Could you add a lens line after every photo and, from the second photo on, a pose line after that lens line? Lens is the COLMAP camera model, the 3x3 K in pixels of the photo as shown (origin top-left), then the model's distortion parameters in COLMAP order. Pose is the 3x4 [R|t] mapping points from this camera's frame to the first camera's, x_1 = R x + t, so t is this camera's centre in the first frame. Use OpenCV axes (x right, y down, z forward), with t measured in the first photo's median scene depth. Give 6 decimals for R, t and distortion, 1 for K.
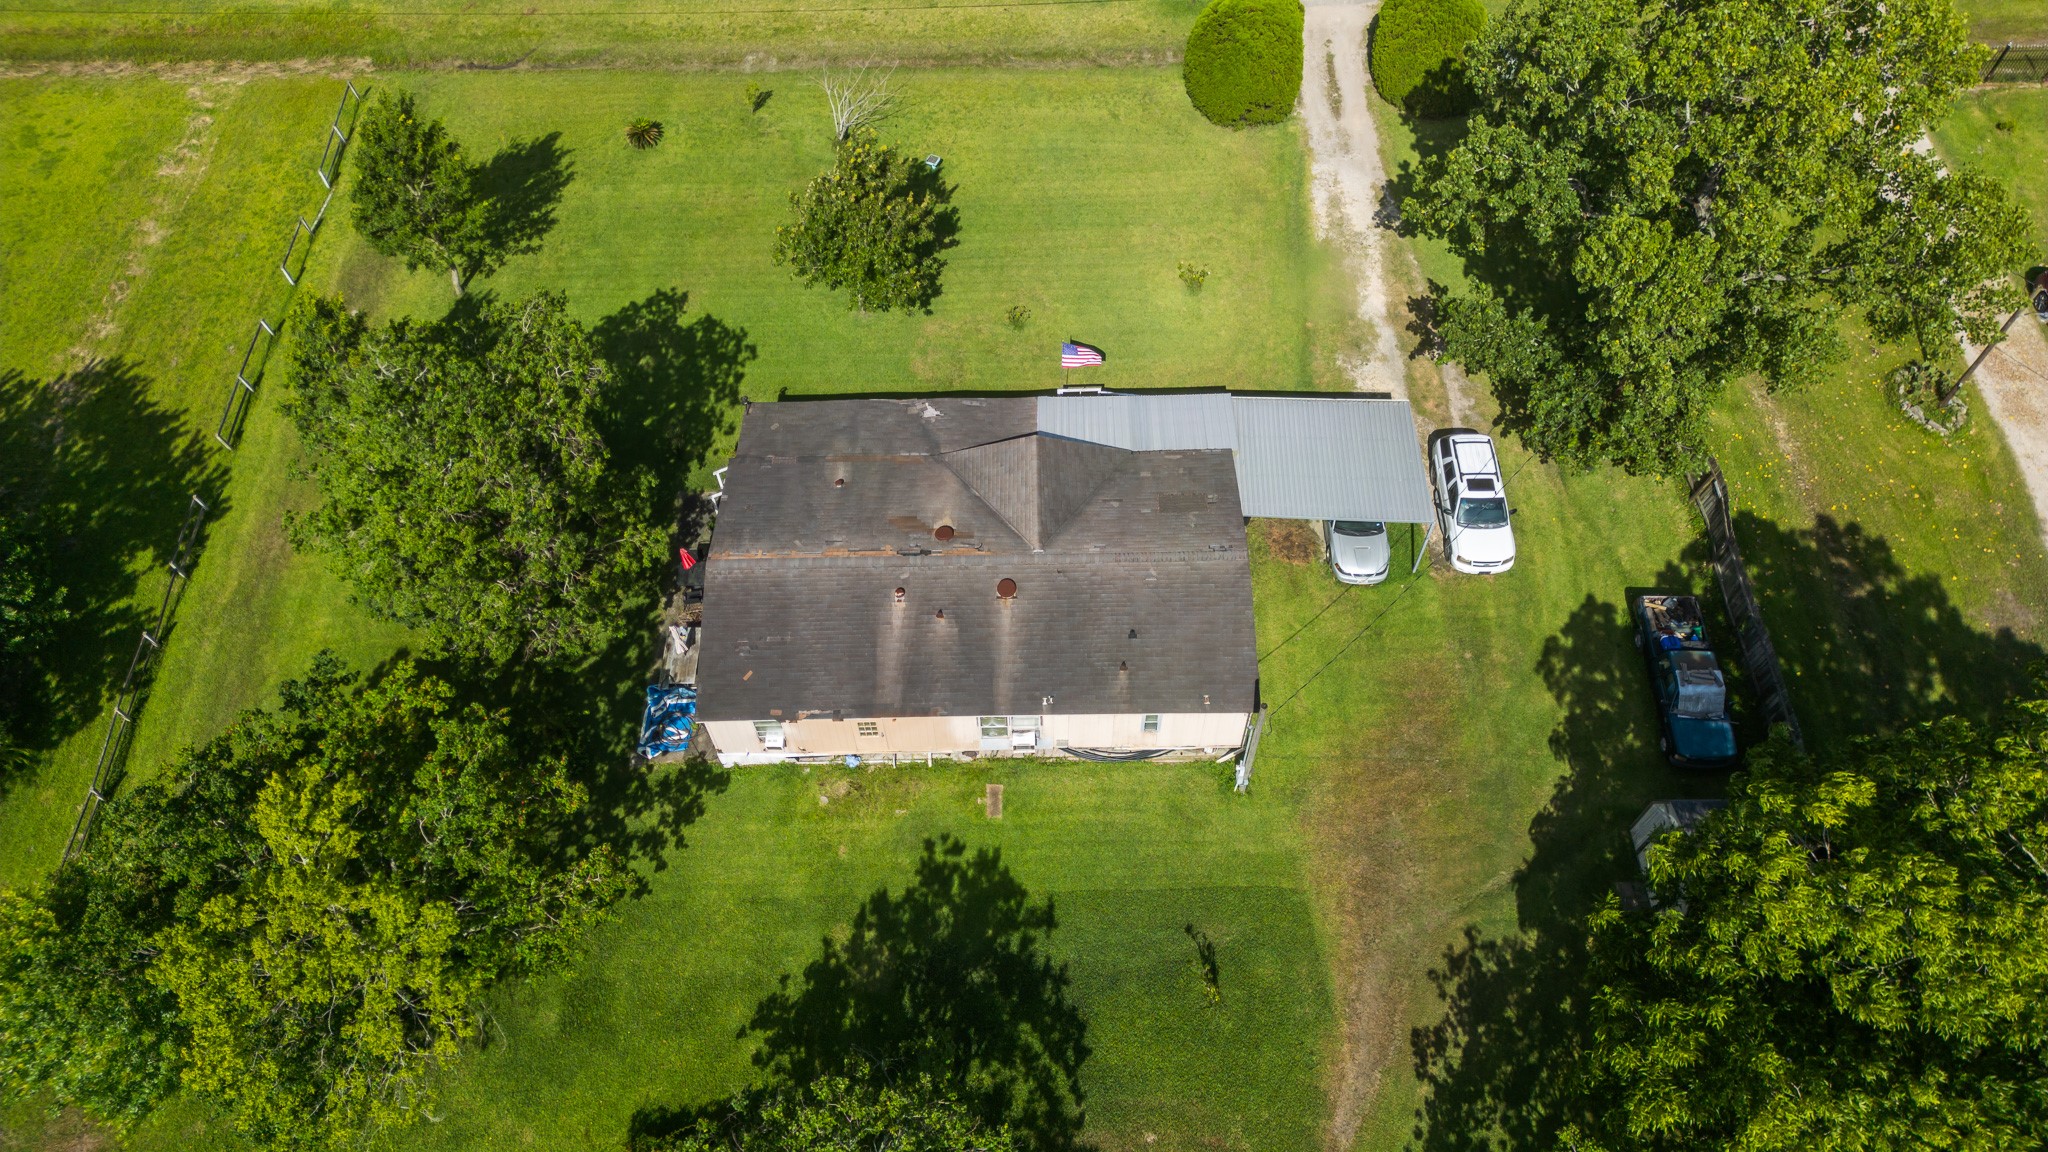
lens RADIAL K [[1428.0, 0, 1014.5], [0, 1428.0, 540.6], [0, 0, 1]] dist [0.053762, -0.051244]
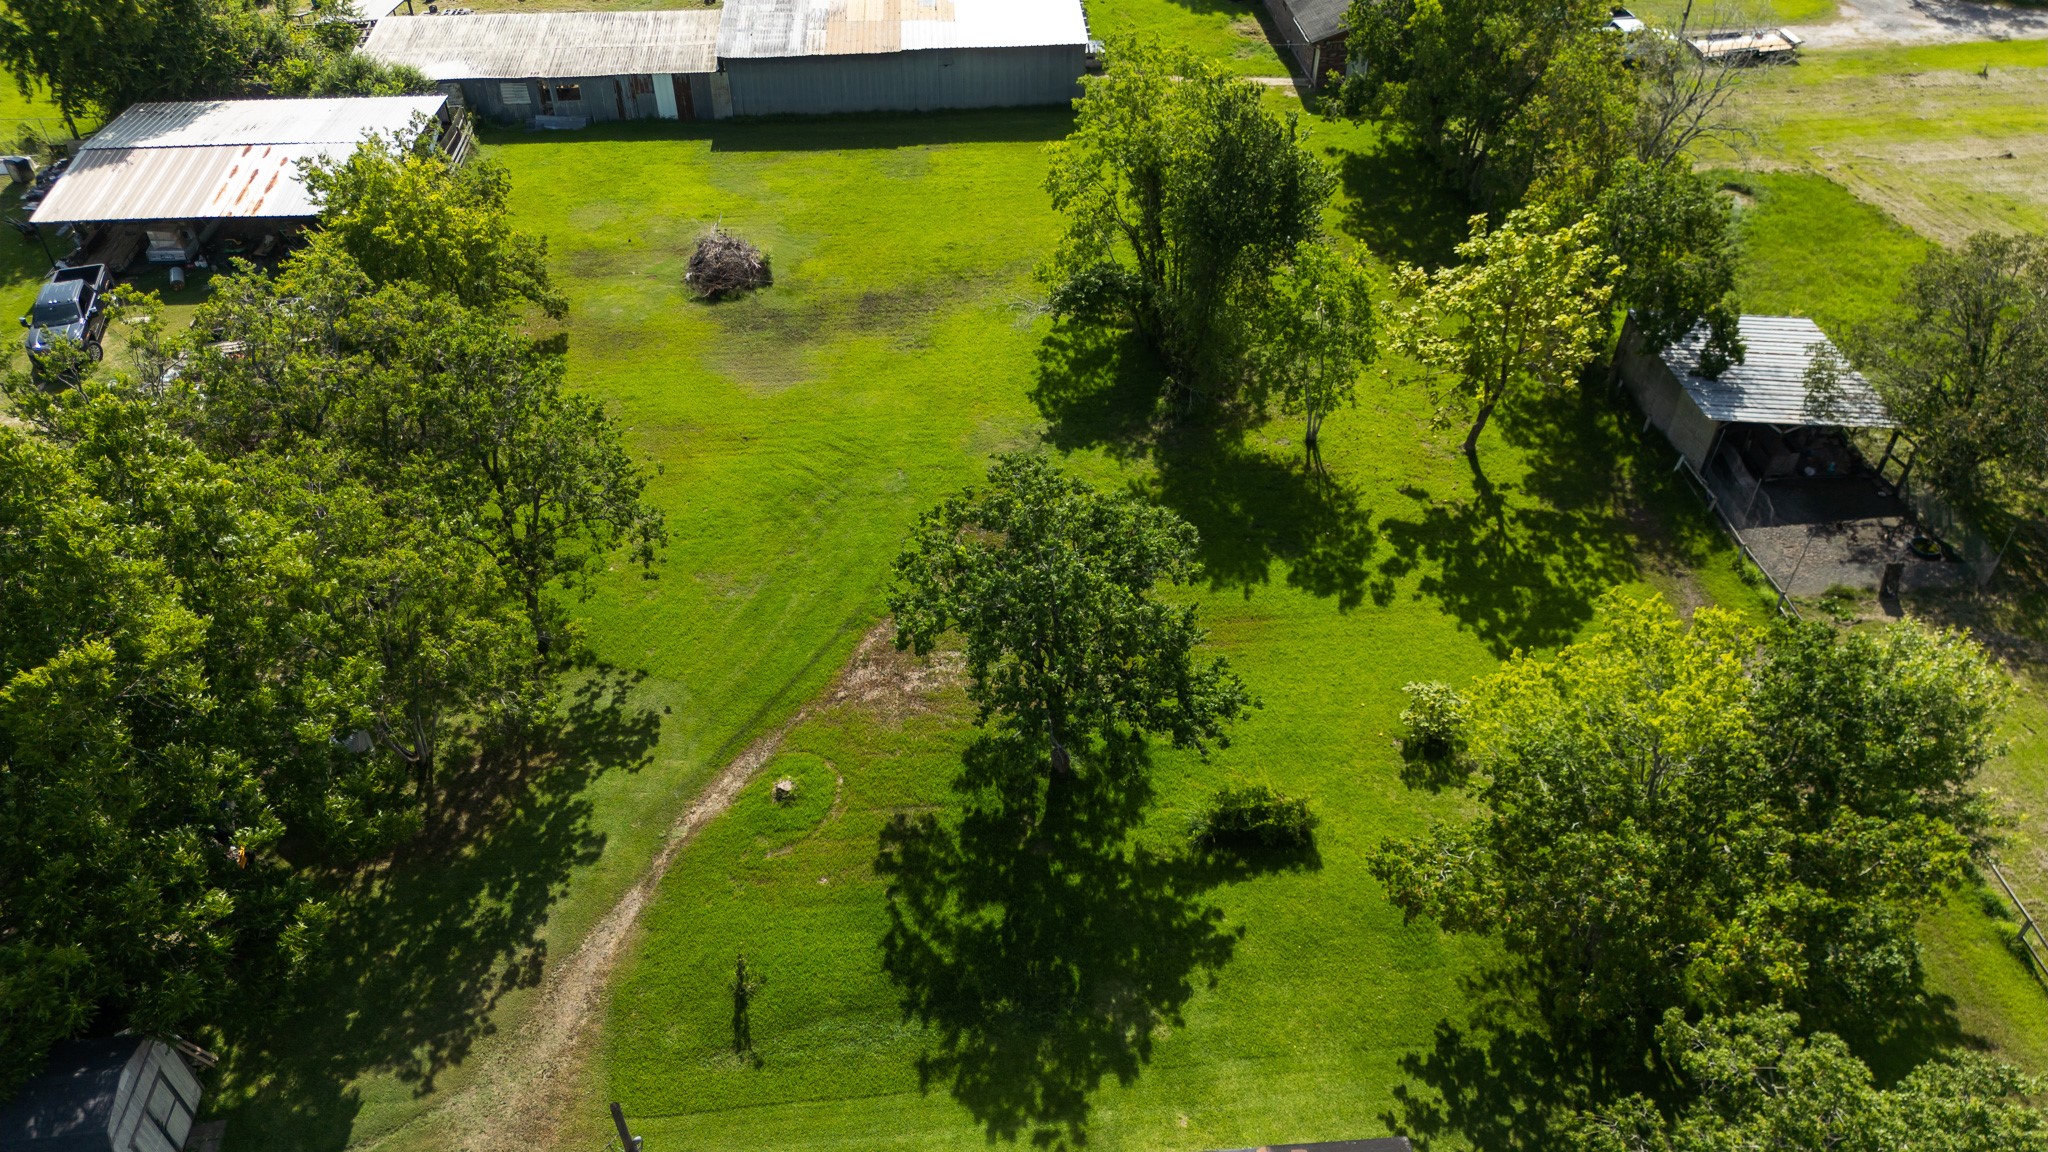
lens RADIAL K [[1410.8, 0, 1019.6], [0, 1410.8, 651.2], [0, 0, 1]] dist [0.060494, -0.057396]
pose [[-0.996738, 0.066163, -0.046214, -0.008903], [-0.055630, -0.148396, 0.987362, -0.506470], [0.058469, 0.986712, 0.151593, 0.597298]]
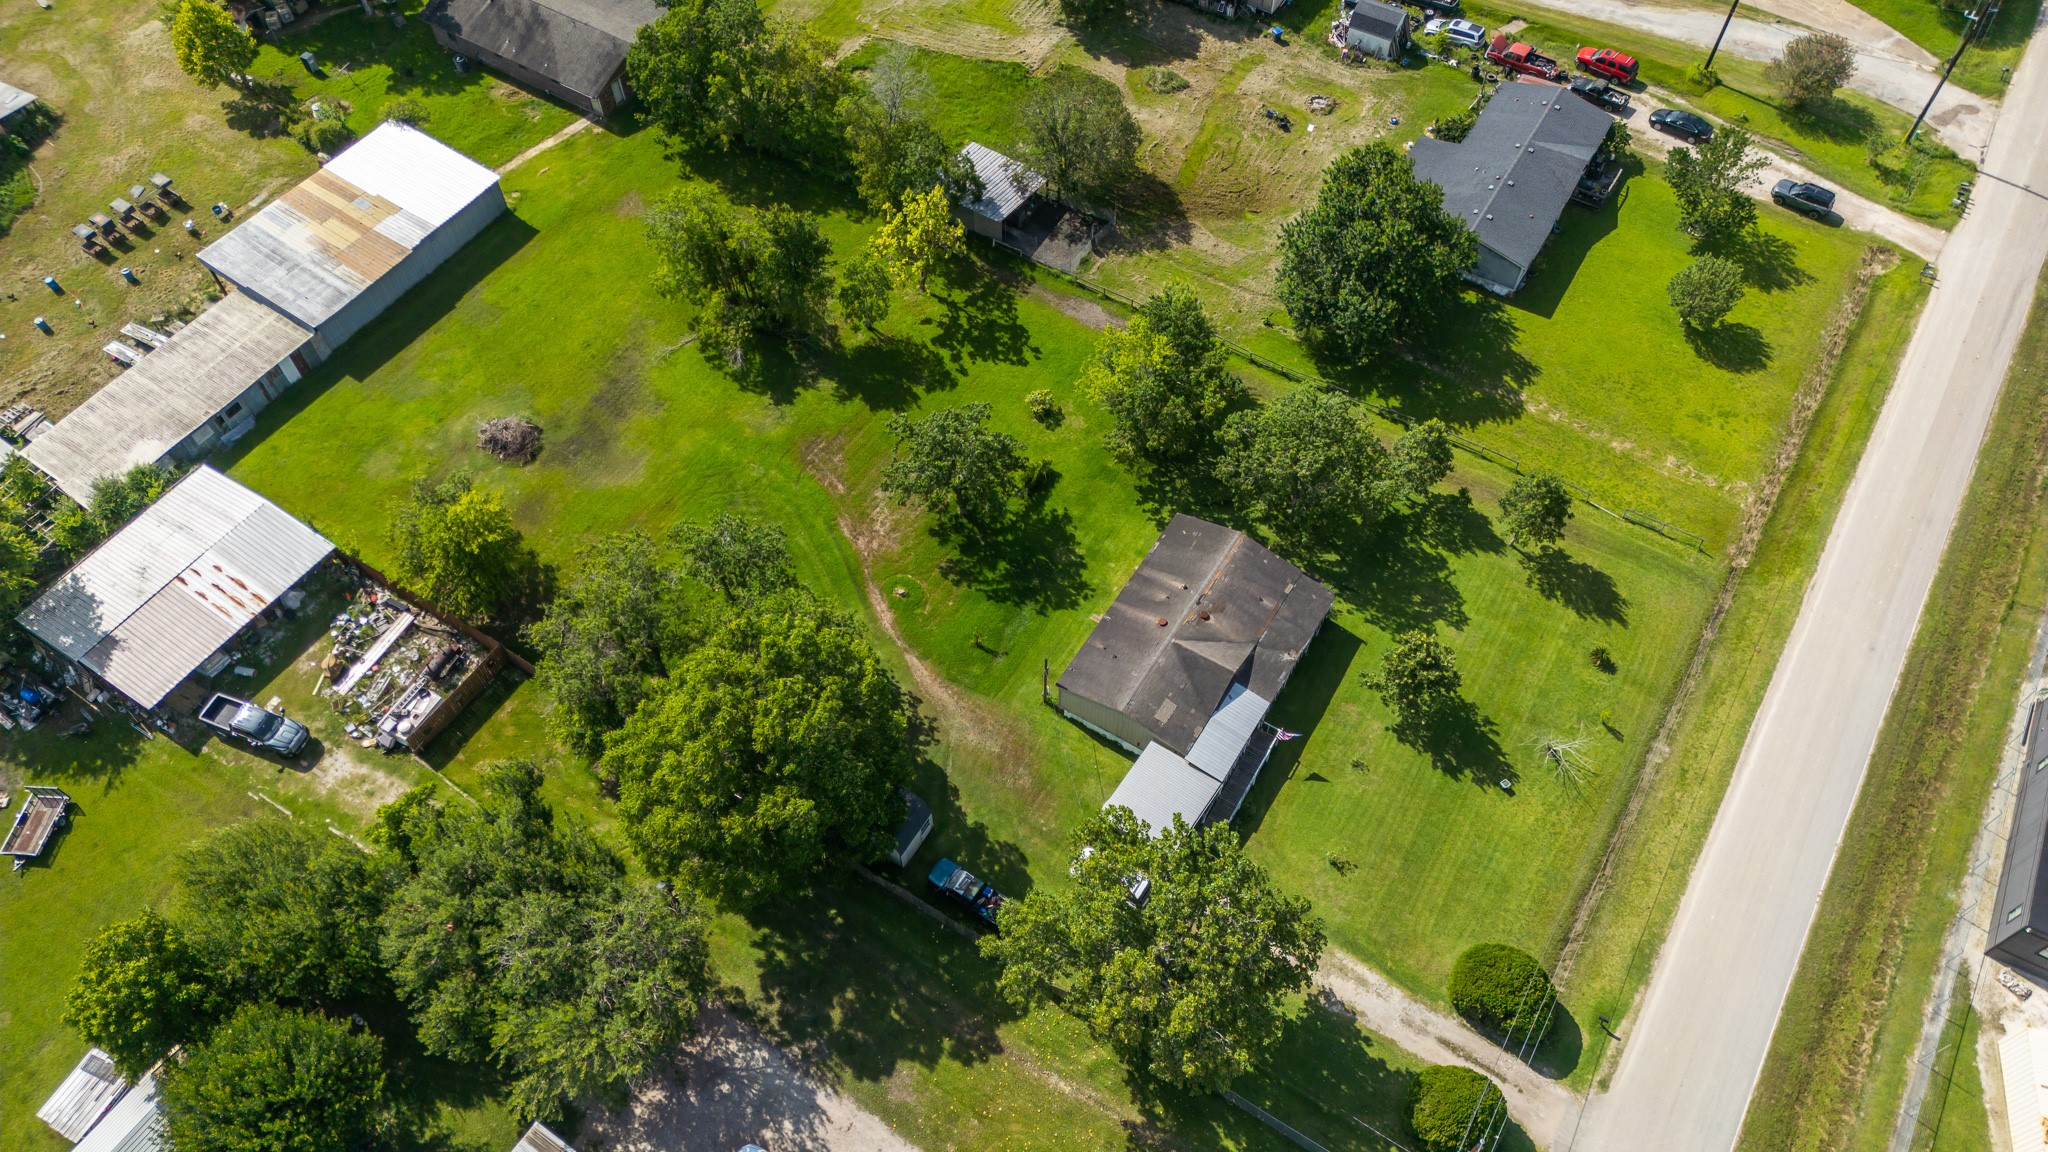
lens RADIAL K [[1399.2, 0, 1025.8], [0, 1399.2, 601.6], [0, 0, 1]] dist [0.047066, -0.032639]
pose [[-0.532877, 0.715075, -0.452449, 1.016910], [-0.696019, -0.066301, 0.714956, -1.303282], [0.481249, 0.695897, 0.533036, -0.251365]]
